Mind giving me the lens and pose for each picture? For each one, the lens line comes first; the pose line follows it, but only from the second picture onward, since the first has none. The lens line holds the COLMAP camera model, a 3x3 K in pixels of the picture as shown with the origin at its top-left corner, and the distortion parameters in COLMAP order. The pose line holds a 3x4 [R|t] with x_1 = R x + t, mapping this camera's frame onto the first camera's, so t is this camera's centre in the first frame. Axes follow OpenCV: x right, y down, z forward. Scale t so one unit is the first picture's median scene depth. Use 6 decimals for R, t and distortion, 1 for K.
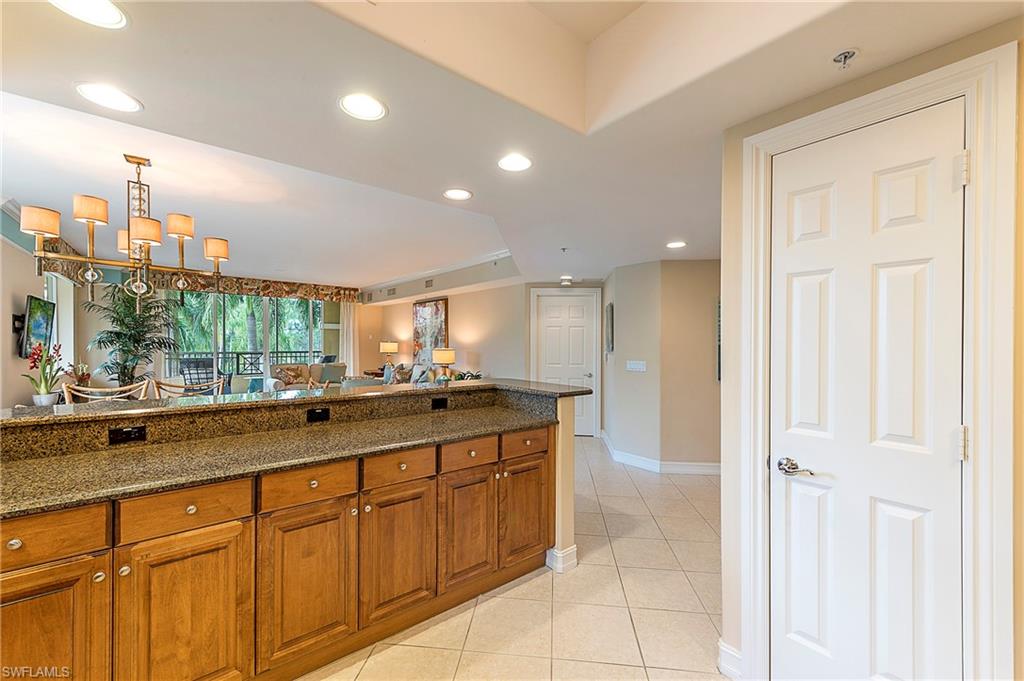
lens RADIAL K [[410.9, 0, 509.1], [0, 410.9, 346.5], [0, 0, 1]] dist [0.015015, -0.000079]
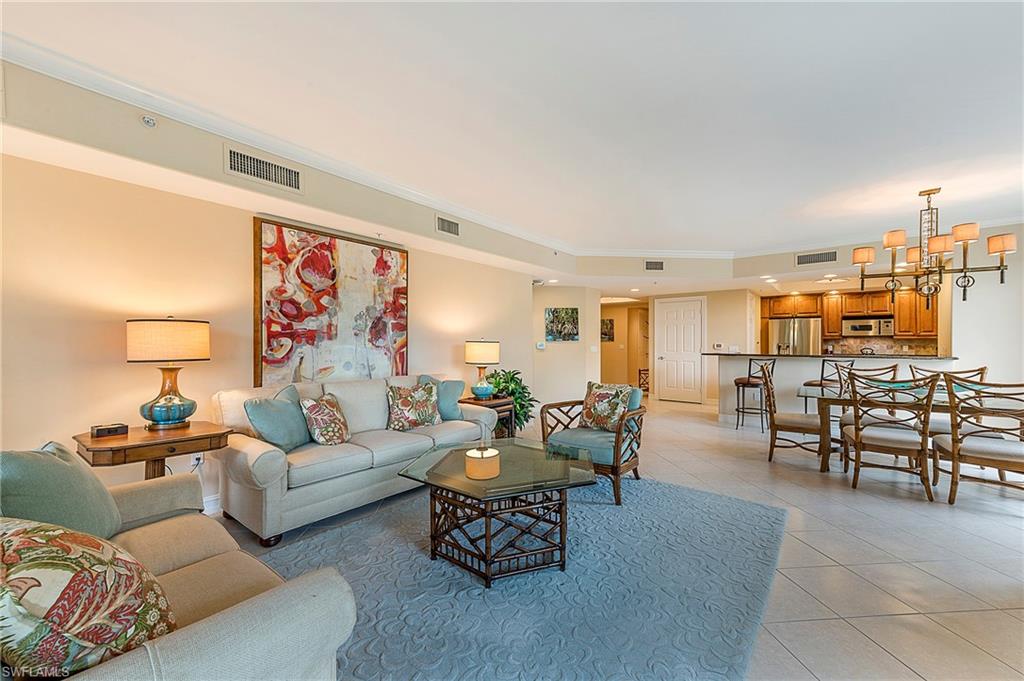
lens RADIAL K [[403.2, 0, 513.4], [0, 403.2, 345.6], [0, 0, 1]] dist [0.016383, -0.000296]
pose [[-0.211558, -0.014848, 0.977253, -0.619626], [0.004560, 0.999859, 0.016178, 0.002185], [-0.977355, 0.007878, -0.211460, 0.841541]]
